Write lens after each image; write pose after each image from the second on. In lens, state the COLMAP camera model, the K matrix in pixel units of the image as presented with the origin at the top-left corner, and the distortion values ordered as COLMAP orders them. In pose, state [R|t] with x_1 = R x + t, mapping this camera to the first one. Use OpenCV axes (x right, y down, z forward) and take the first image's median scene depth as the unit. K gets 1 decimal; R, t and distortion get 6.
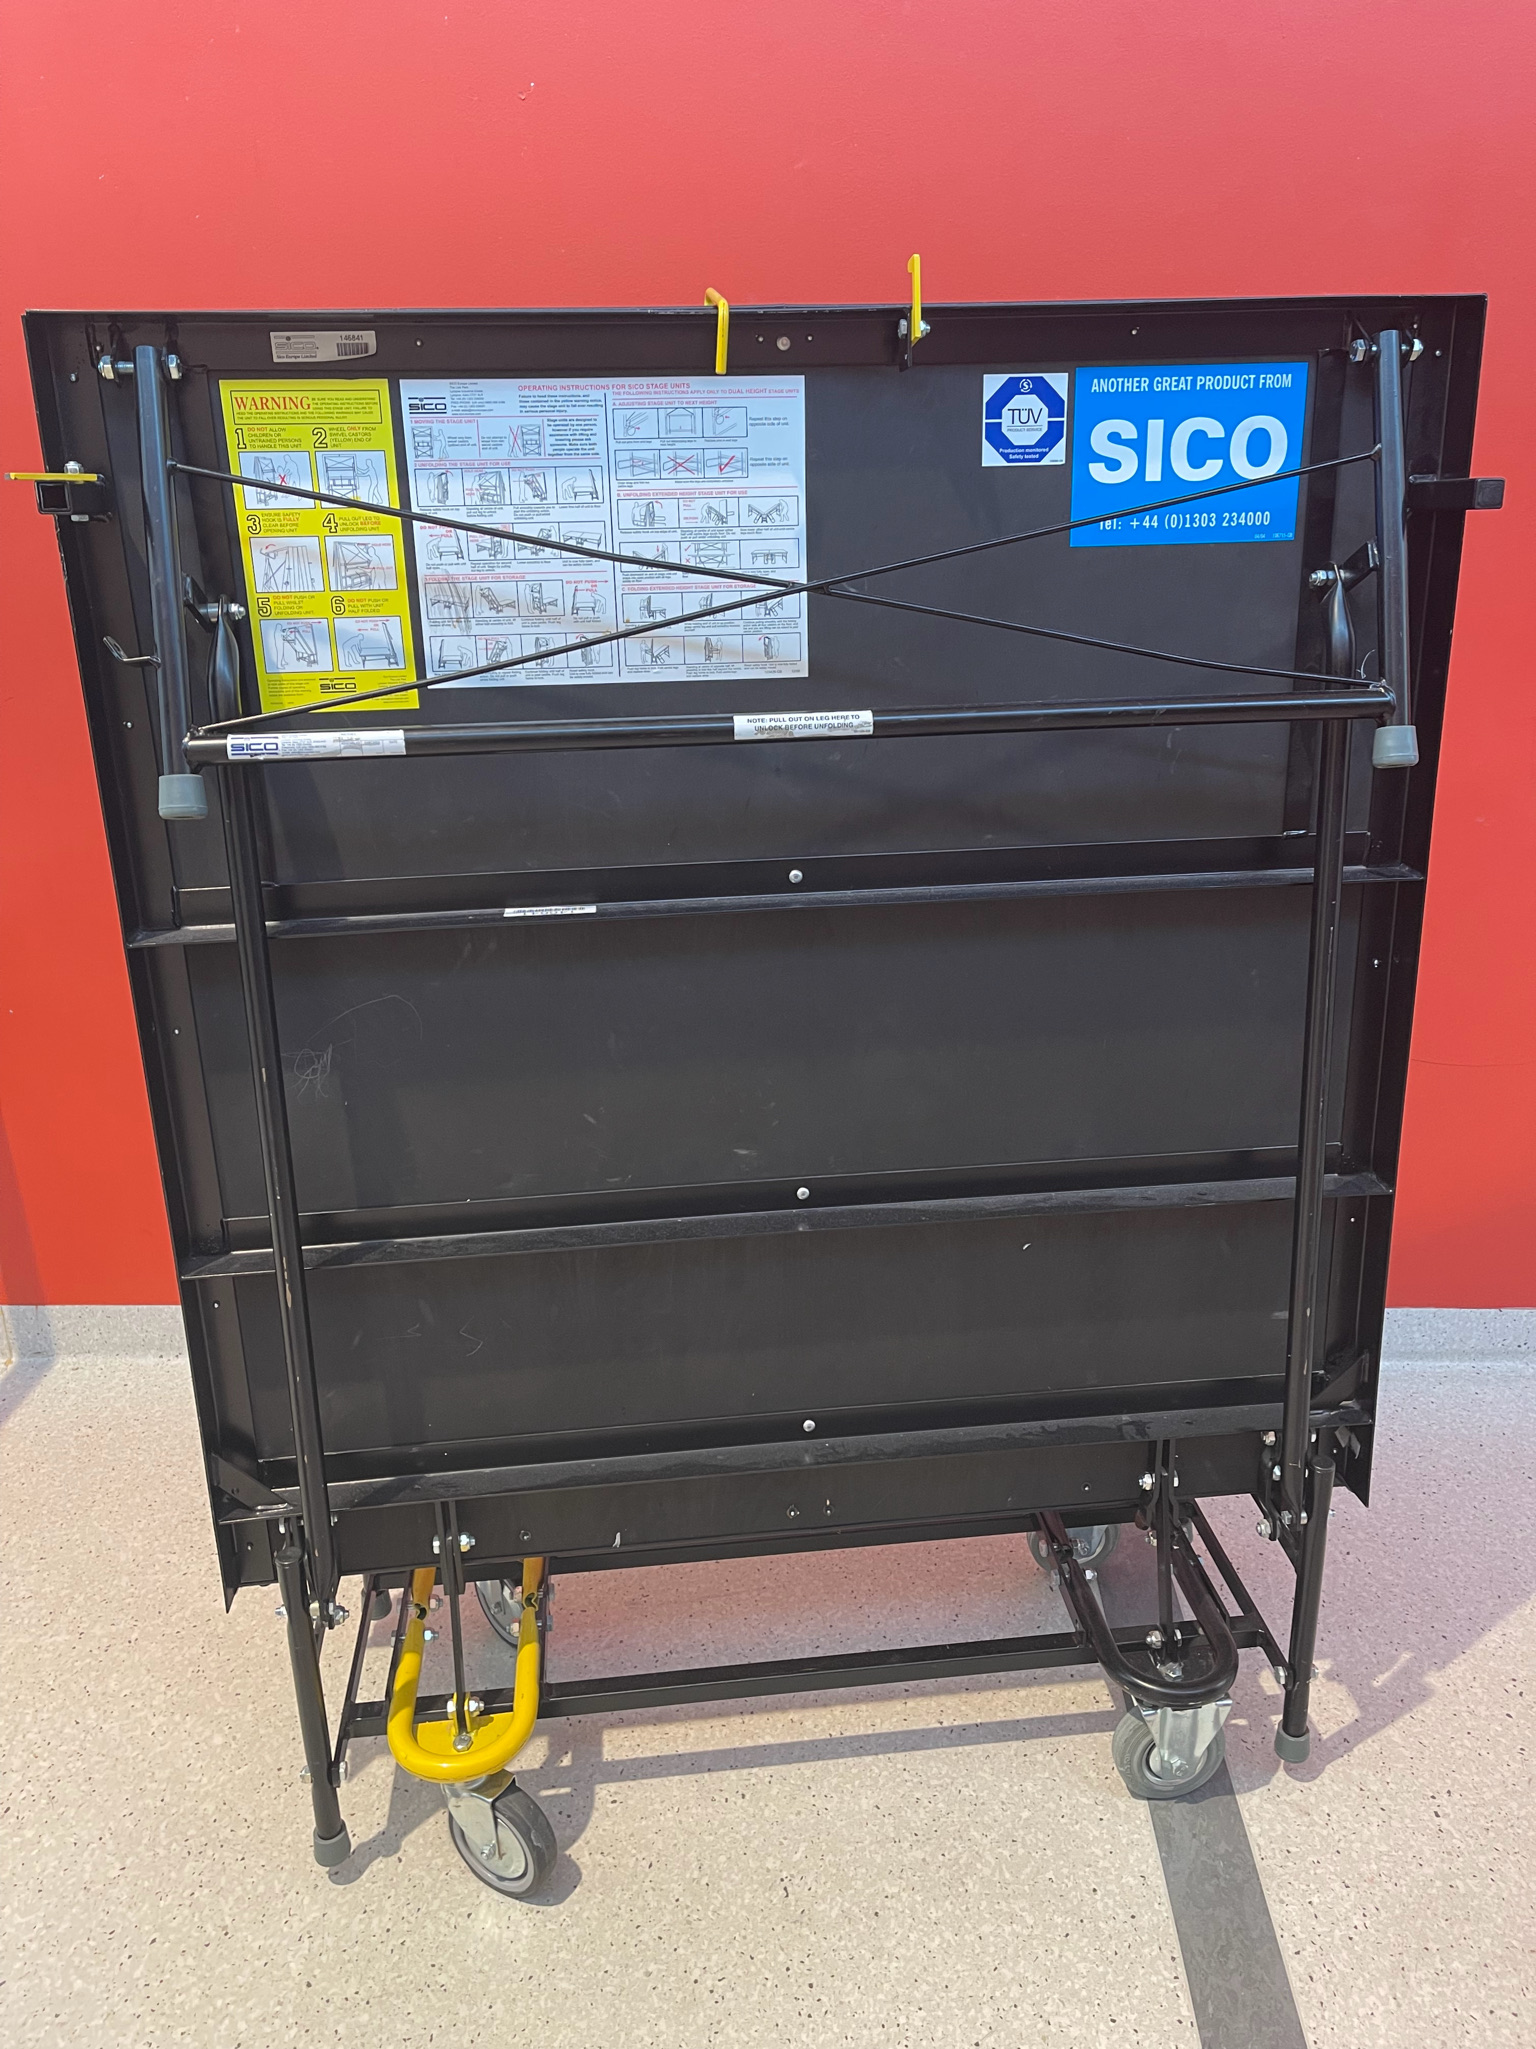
lens RADIAL K [[1557.5, 0, 783.8], [0, 1557.5, 953.4], [0, 0, 1]] dist [0.089732, -0.122213]
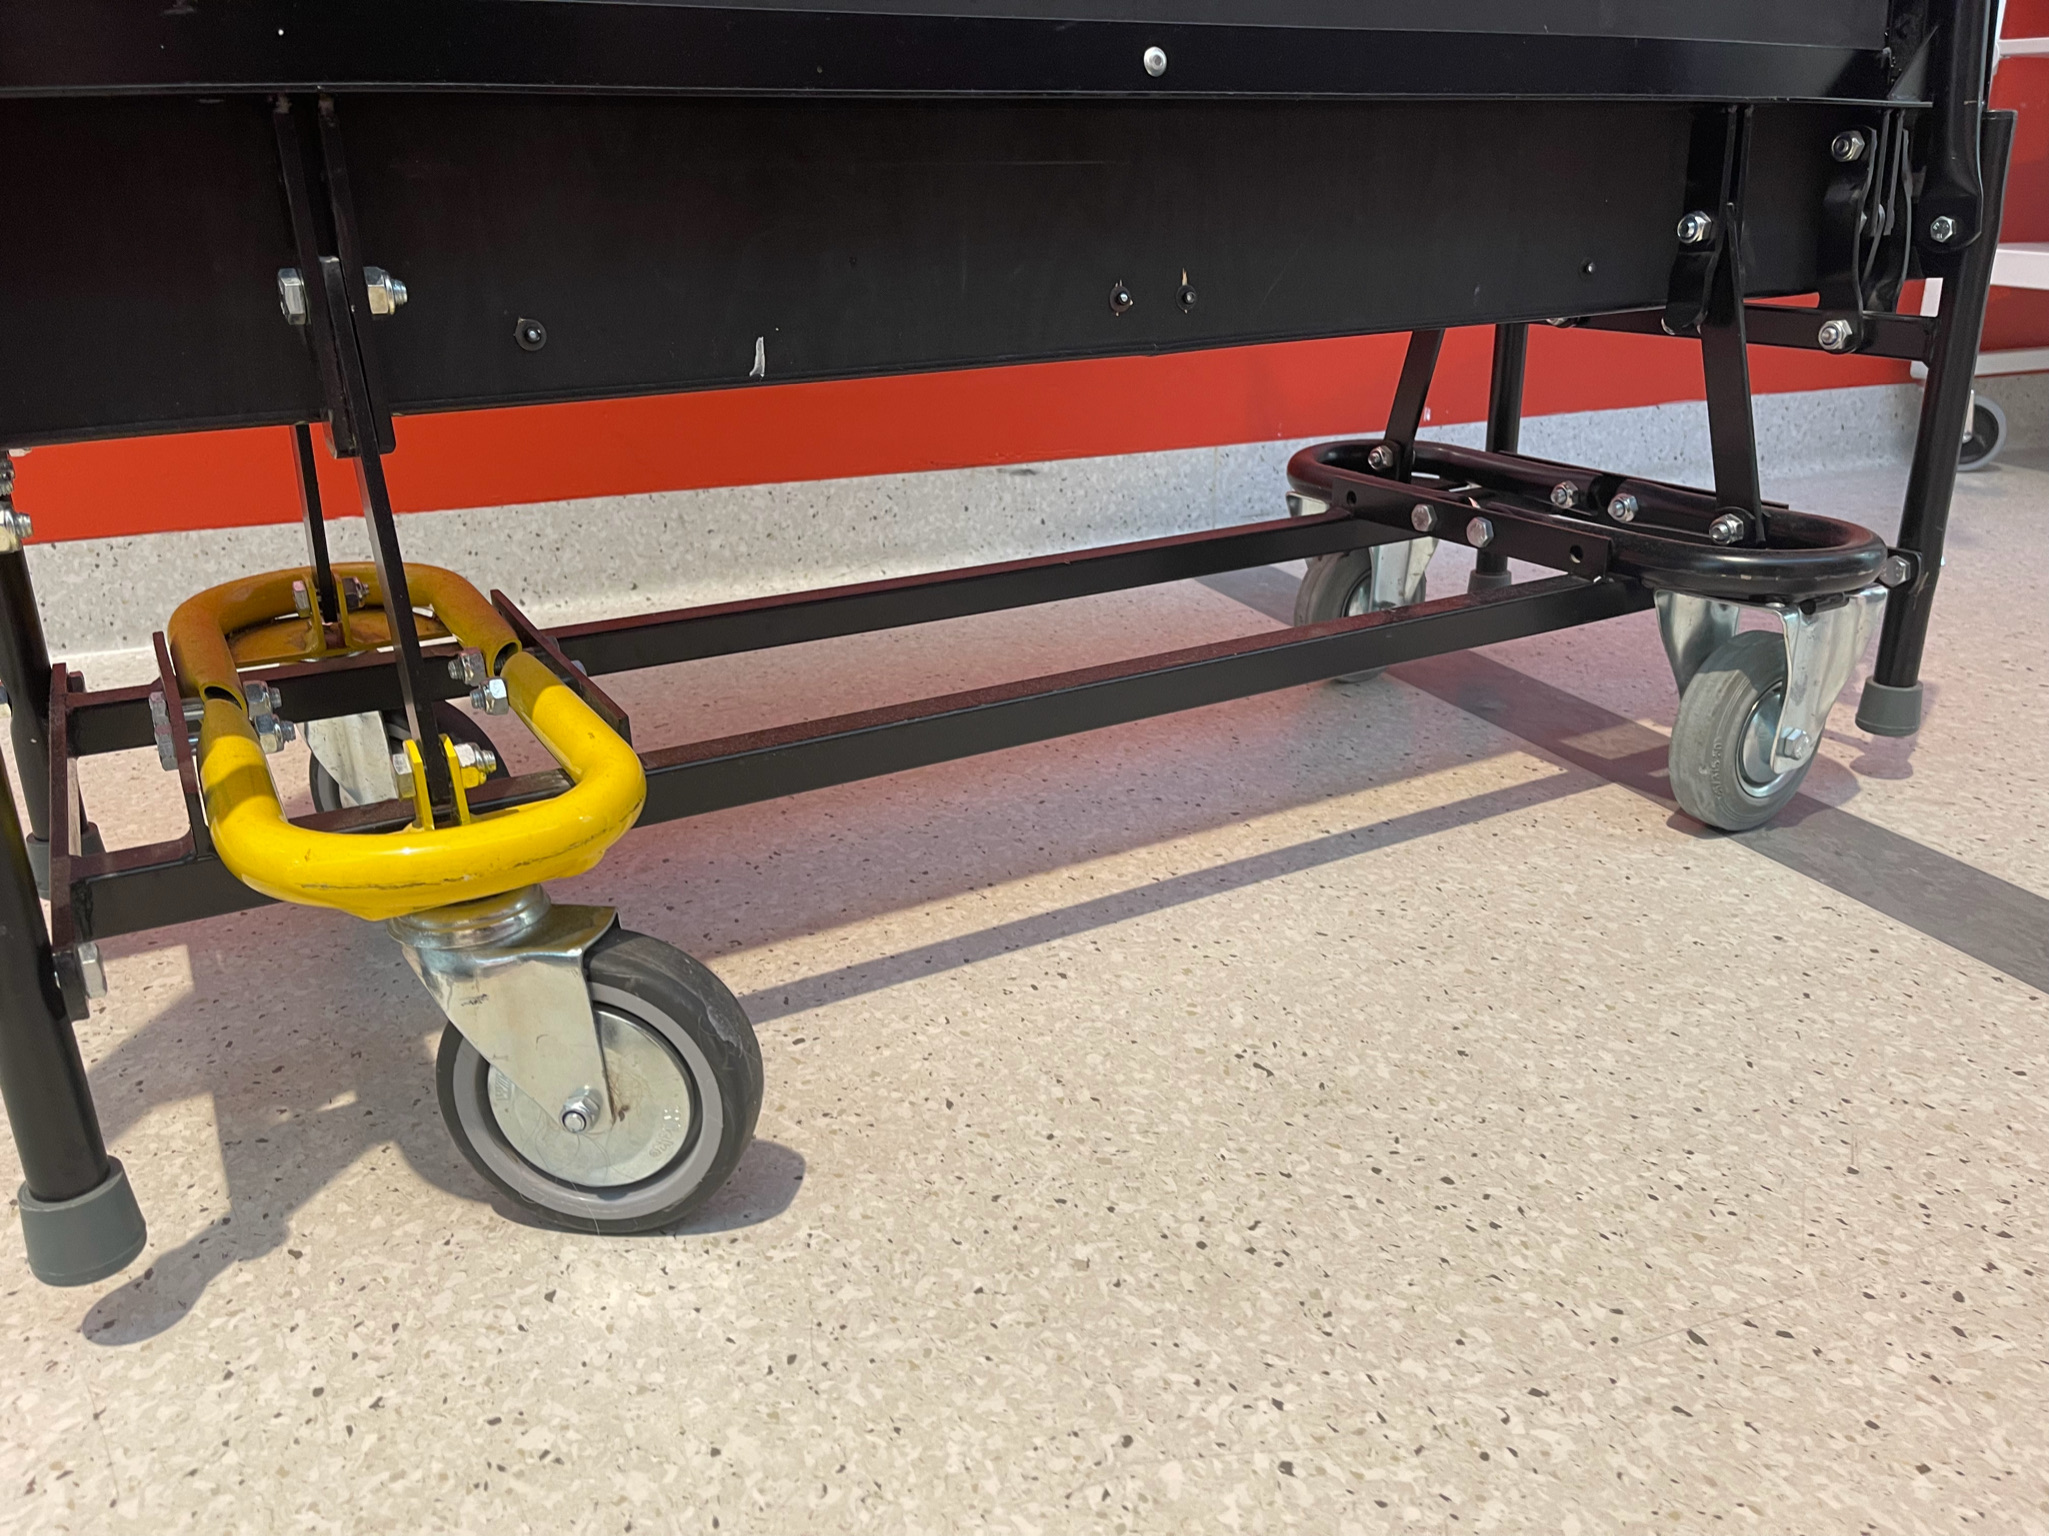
lens RADIAL K [[1563.8, 0, 1020.2], [0, 1563.8, 751.5], [0, 0, 1]] dist [0.058884, -0.091285]
pose [[0.916470, -0.137345, 0.375791, -0.214713], [0.130971, 0.990471, 0.042591, 0.473922], [-0.378060, 0.010184, 0.925725, 0.611686]]
